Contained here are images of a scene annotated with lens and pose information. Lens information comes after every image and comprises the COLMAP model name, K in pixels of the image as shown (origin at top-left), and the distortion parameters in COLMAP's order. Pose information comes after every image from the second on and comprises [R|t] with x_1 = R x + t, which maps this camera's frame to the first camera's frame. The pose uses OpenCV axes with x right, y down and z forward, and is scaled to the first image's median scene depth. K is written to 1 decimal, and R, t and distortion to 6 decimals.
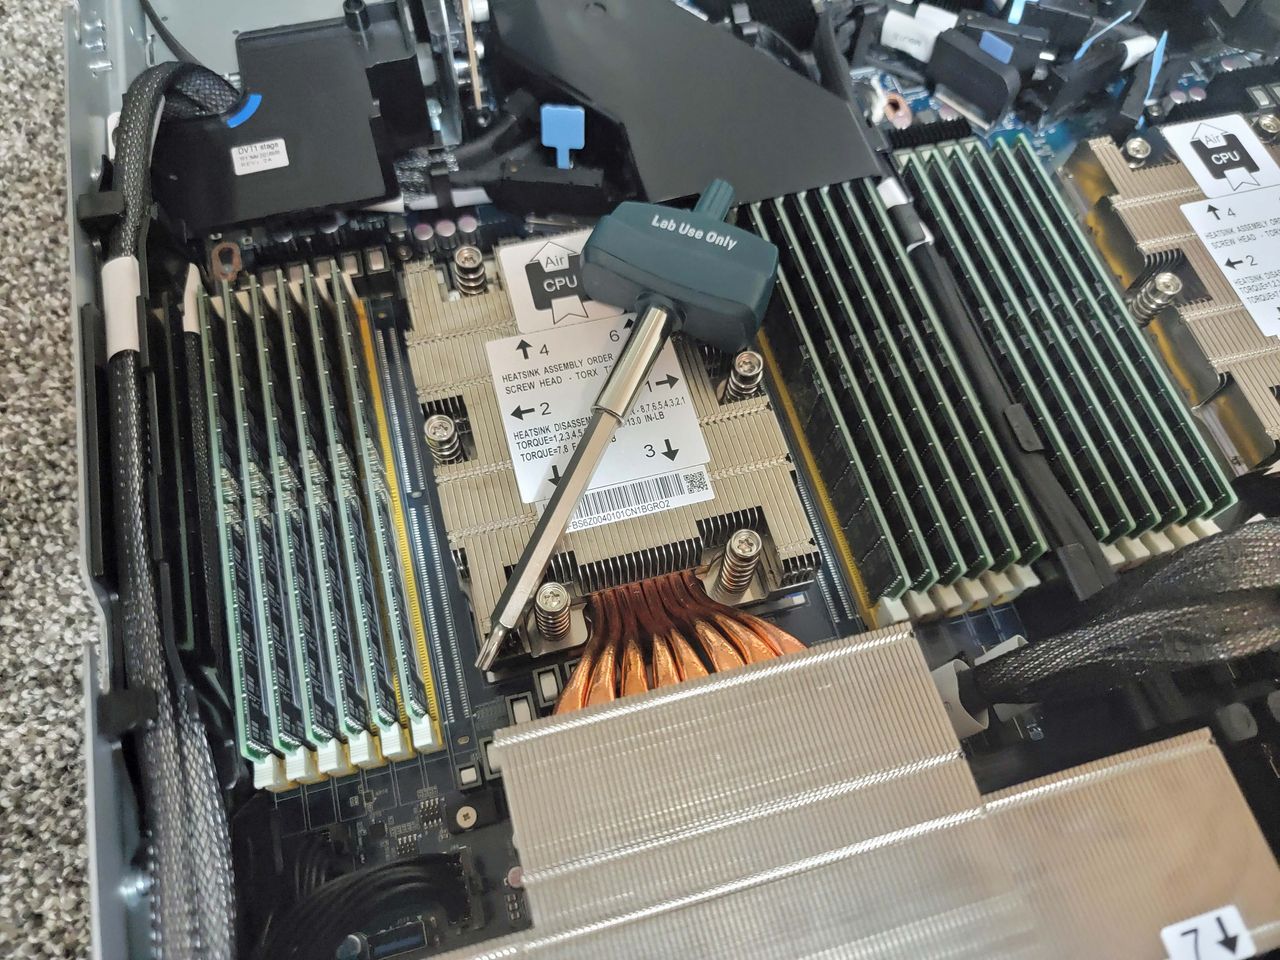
lens RADIAL K [[907.1, 0, 611.9], [0, 907.1, 500.9], [0, 0, 1]] dist [0.025595, -0.054551]
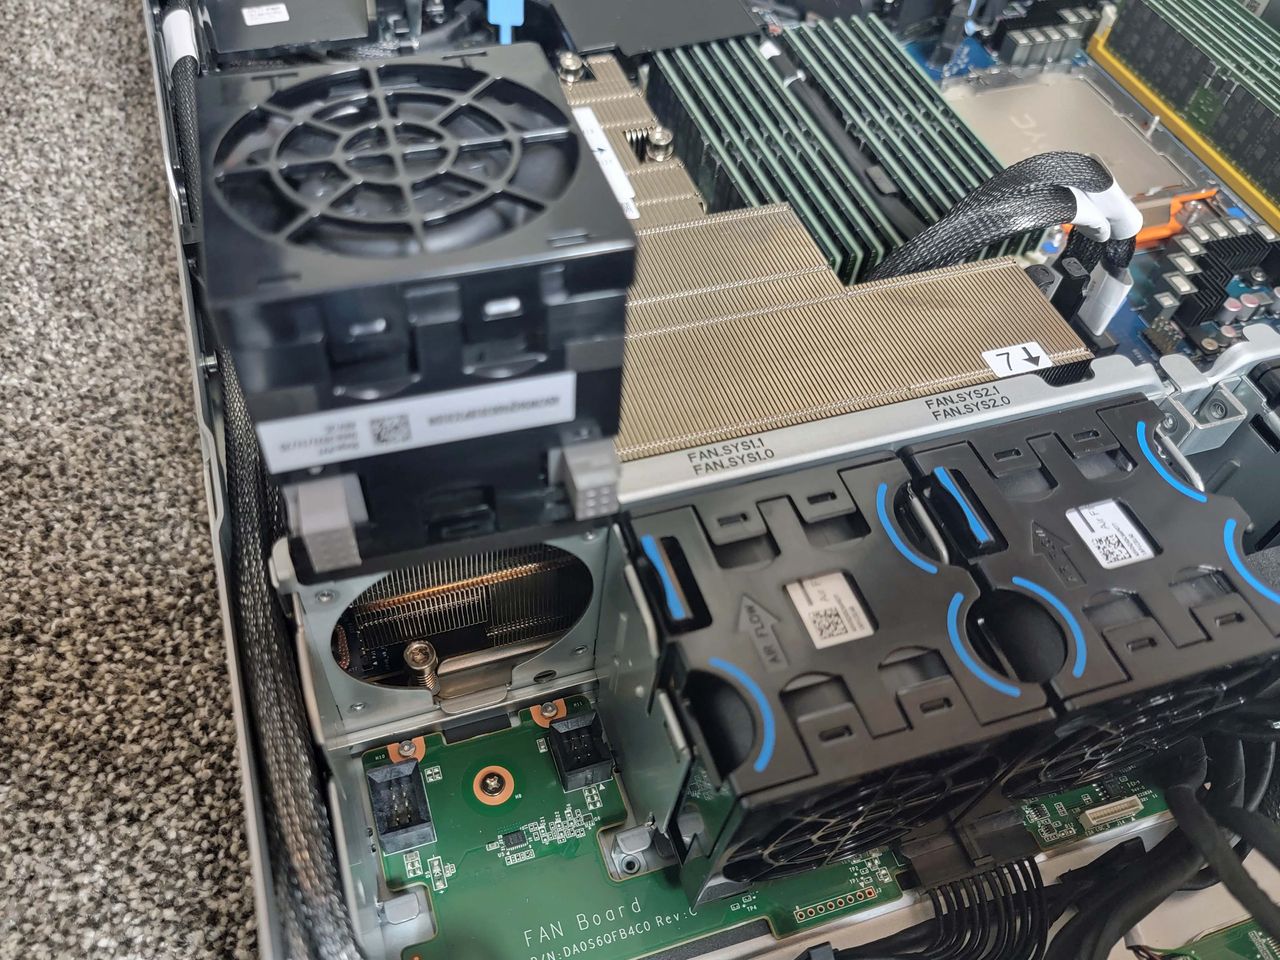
lens RADIAL K [[990.7, 0, 562.4], [0, 990.7, 548.6], [0, 0, 1]] dist [0.042482, -0.071409]
pose [[0.999263, -0.027206, 0.027075, -0.031699], [0.031547, 0.983960, -0.175579, 0.547106], [-0.021864, 0.176304, 0.984093, -0.212302]]
